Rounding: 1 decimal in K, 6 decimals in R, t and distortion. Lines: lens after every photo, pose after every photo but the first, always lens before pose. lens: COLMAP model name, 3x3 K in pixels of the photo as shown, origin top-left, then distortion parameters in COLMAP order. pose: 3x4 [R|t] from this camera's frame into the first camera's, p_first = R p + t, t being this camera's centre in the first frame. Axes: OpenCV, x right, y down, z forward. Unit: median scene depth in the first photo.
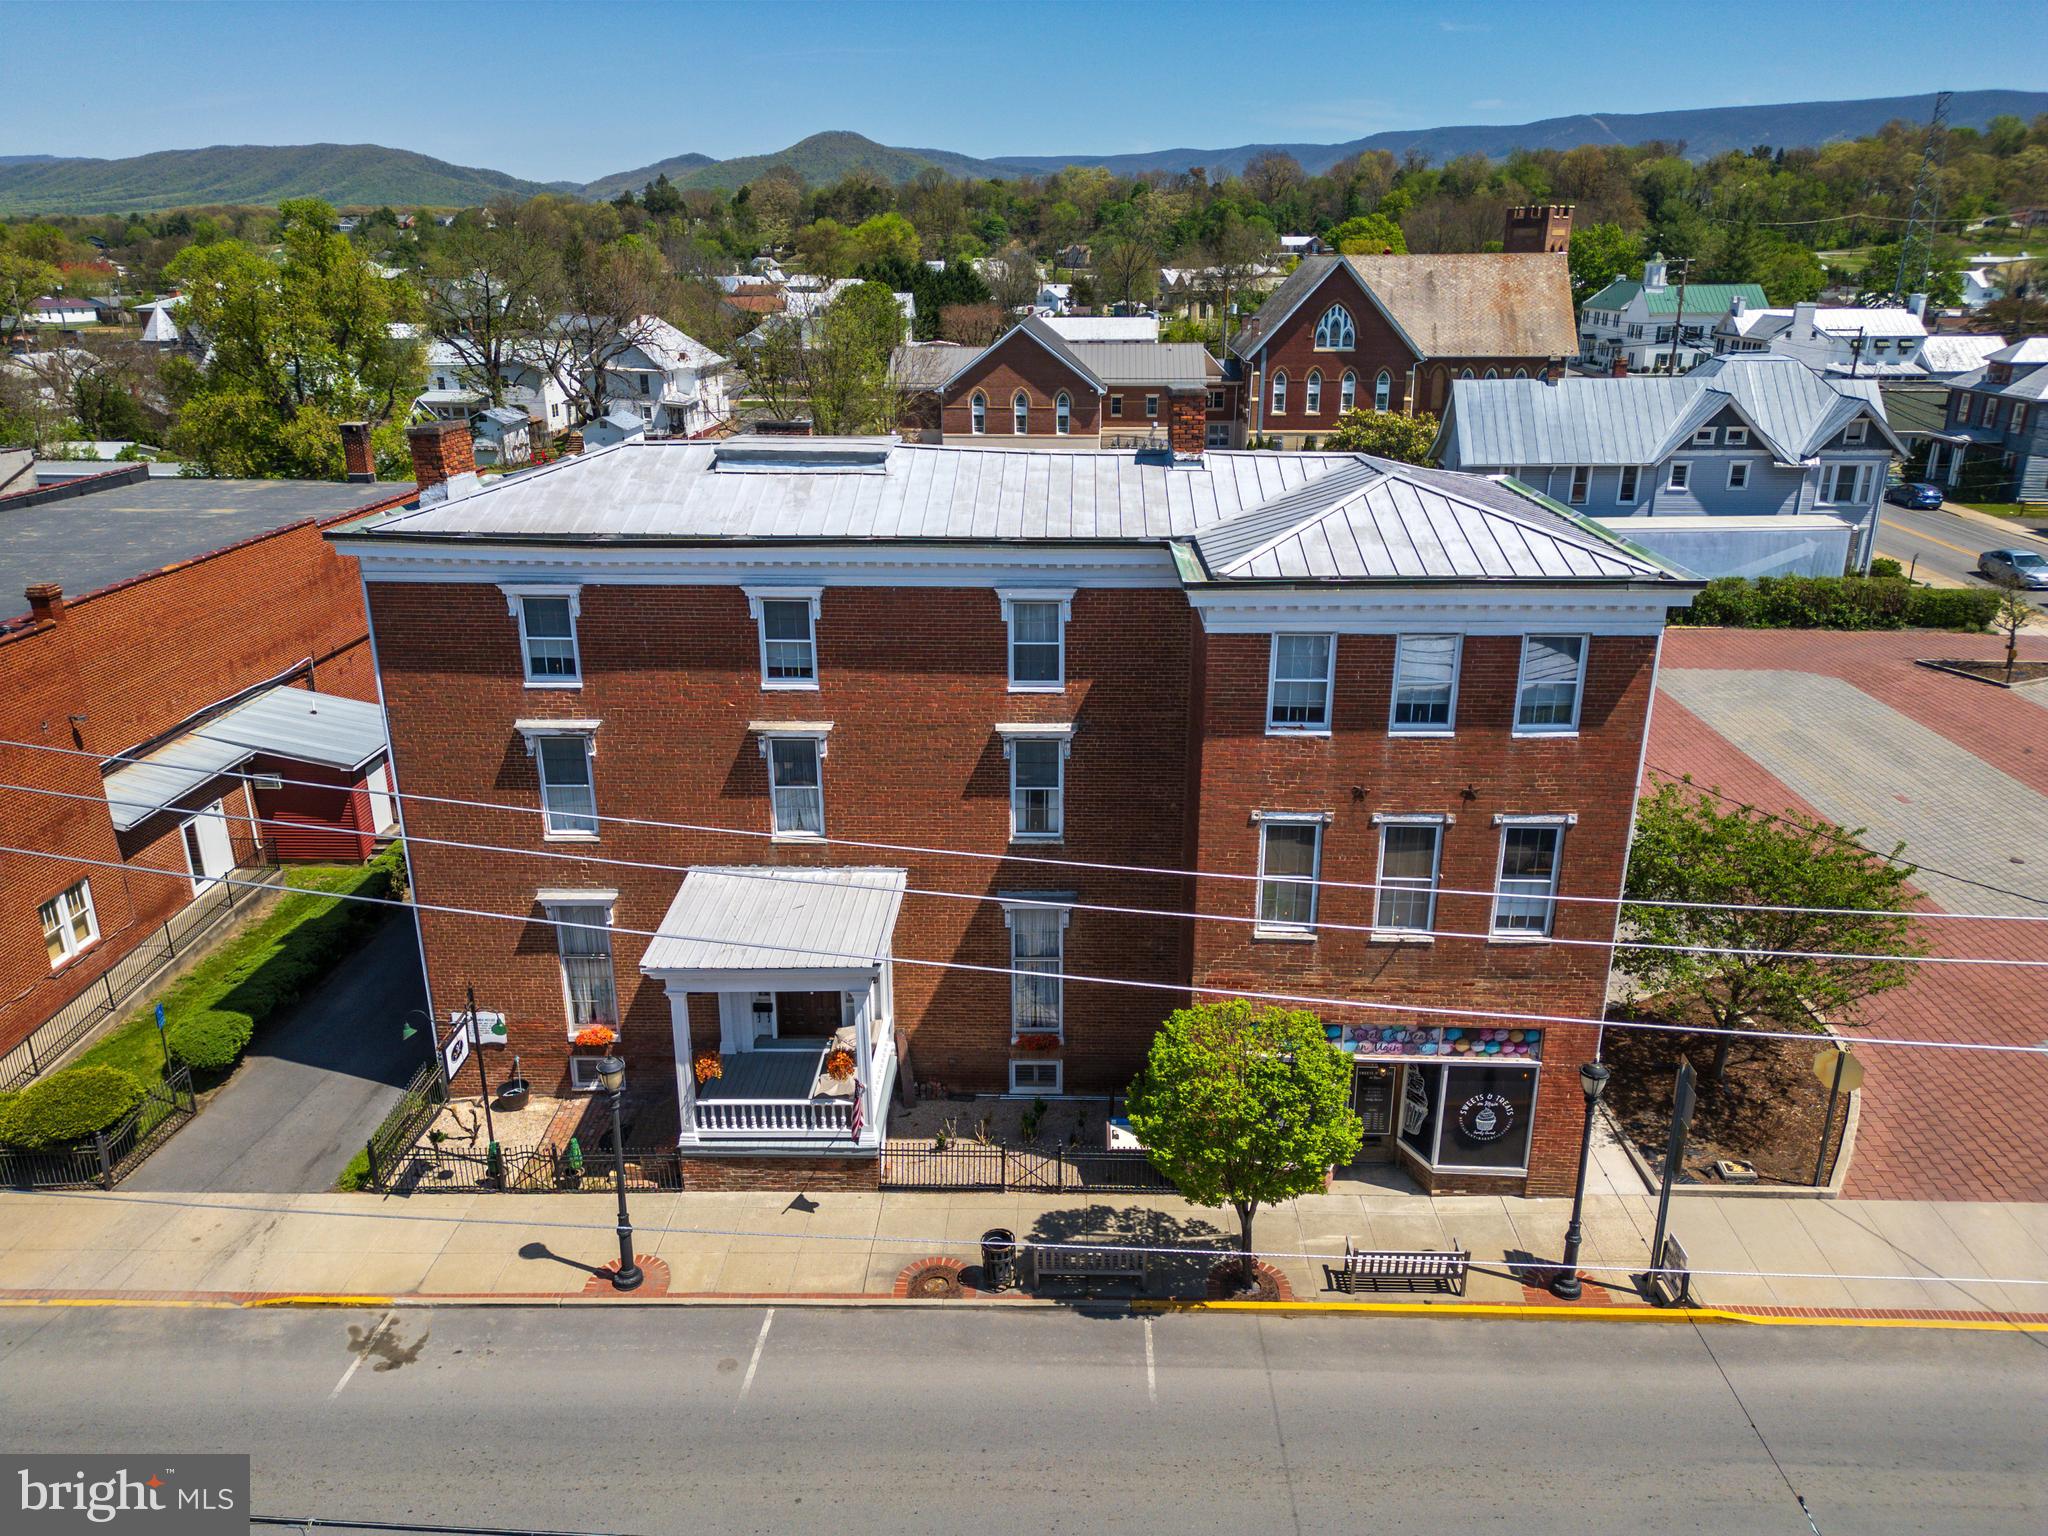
lens RADIAL K [[1433.4, 0, 1024.0], [0, 1433.4, 768.0], [0, 0, 1]] dist [0.050741, -0.043783]
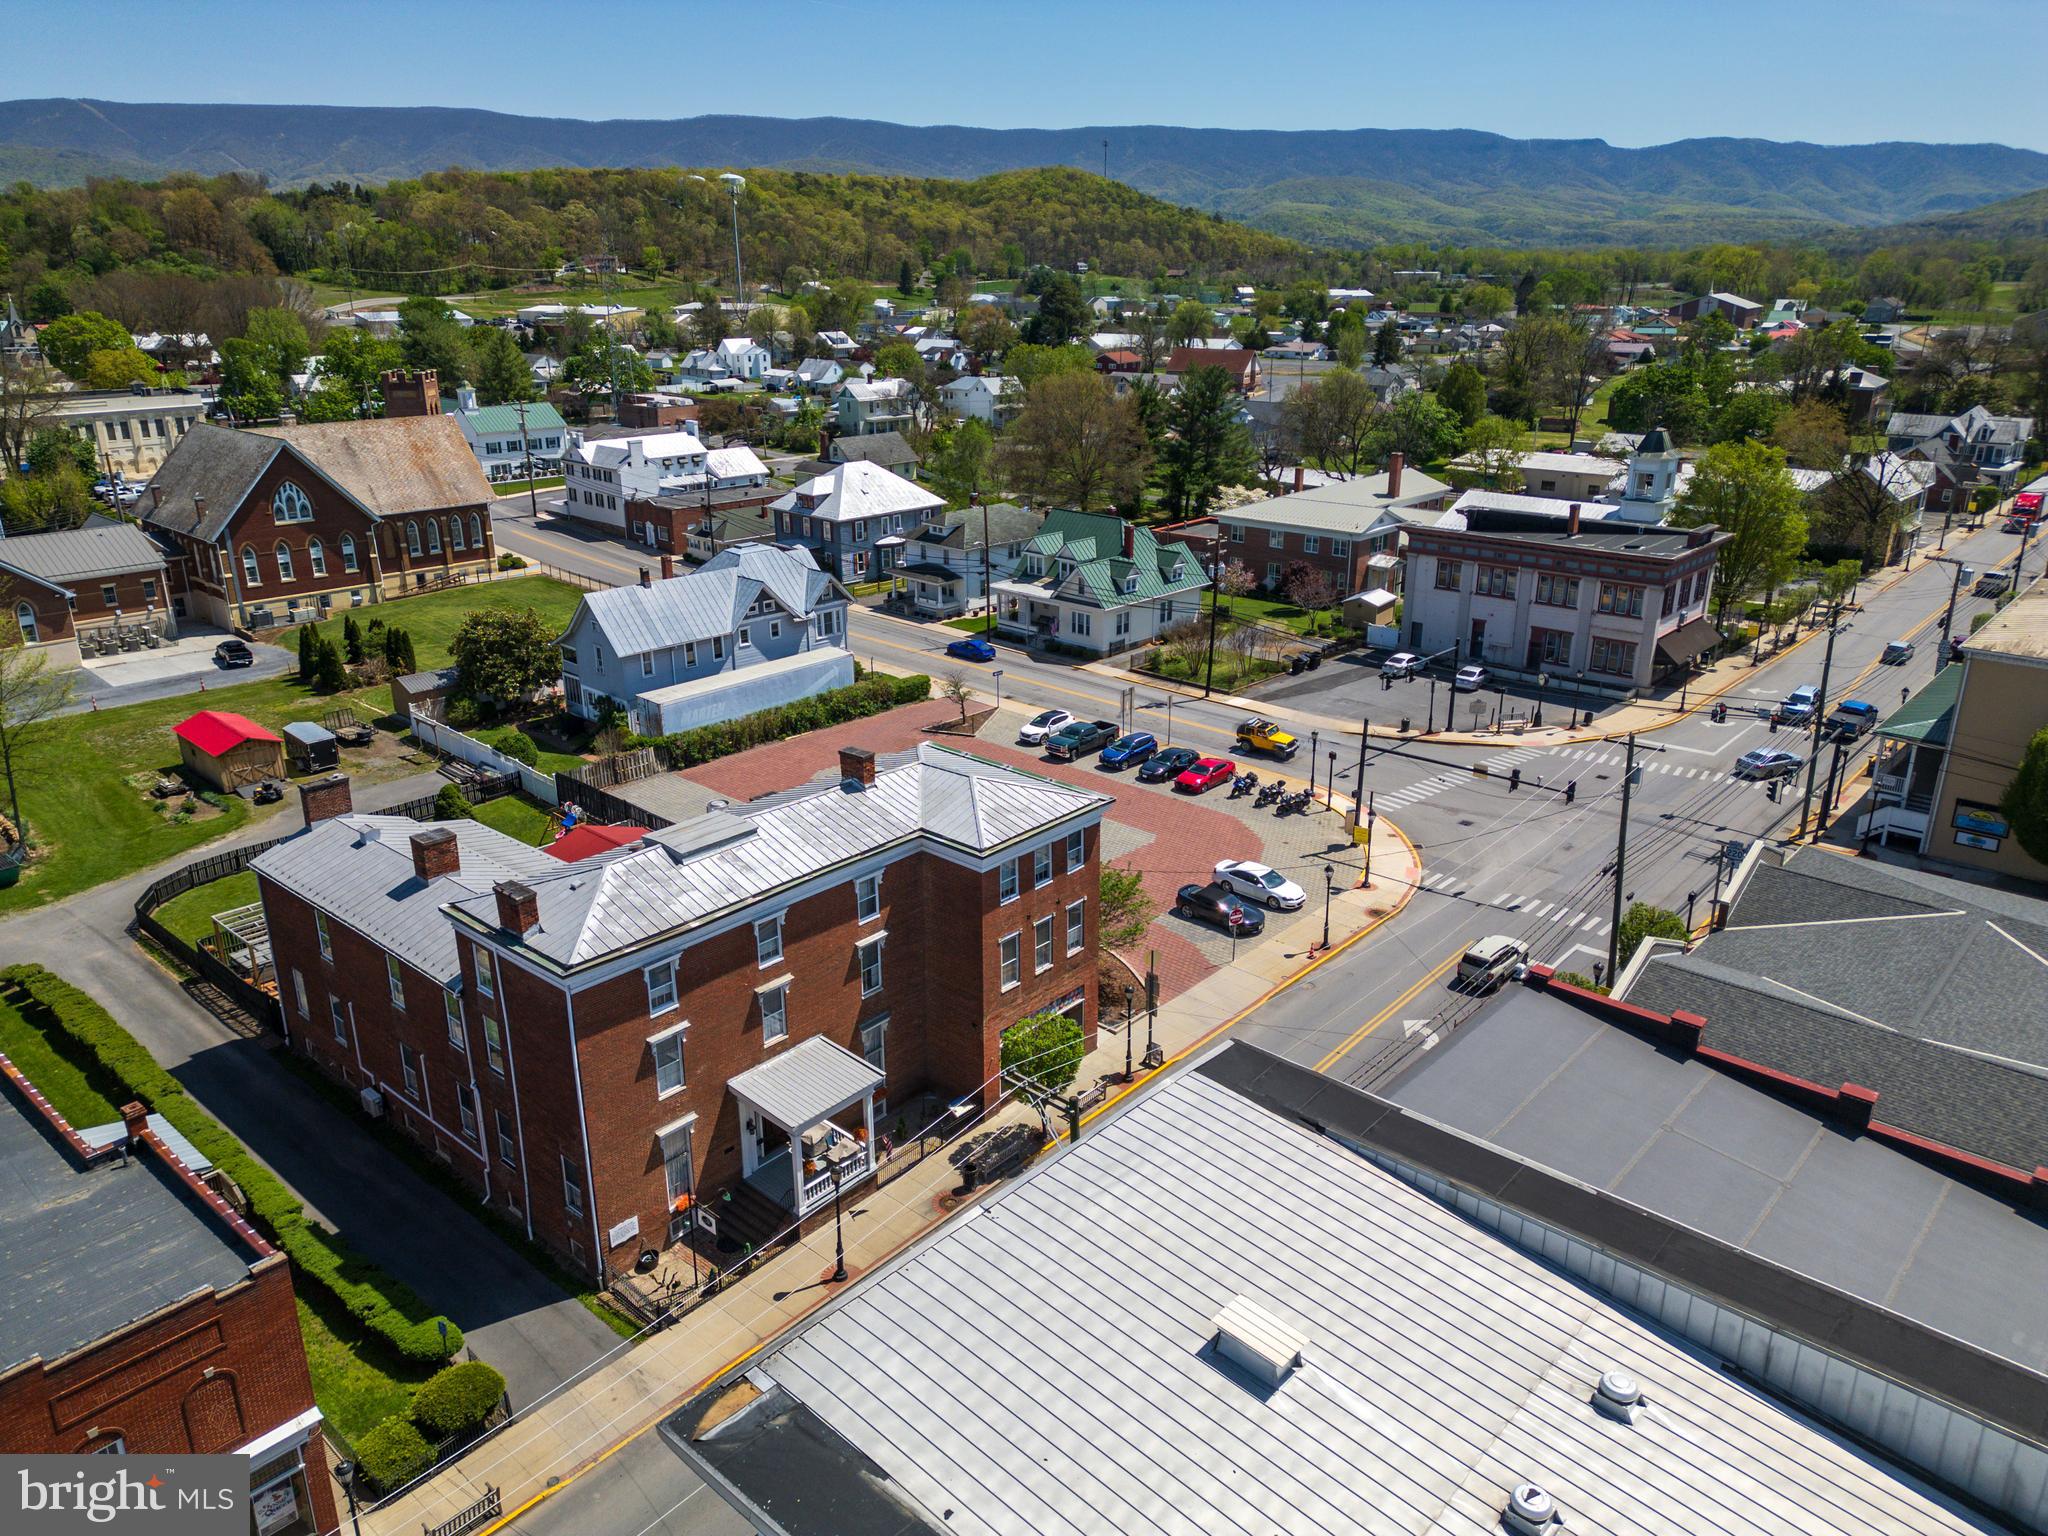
lens RADIAL K [[1433.4, 0, 1024.0], [0, 1433.4, 768.0], [0, 0, 1]] dist [0.050741, -0.043783]
pose [[0.637236, -0.258217, 0.726122, -0.485021], [0.257580, 0.959375, 0.115116, -0.167979], [-0.726349, 0.113679, 0.677860, -0.211540]]
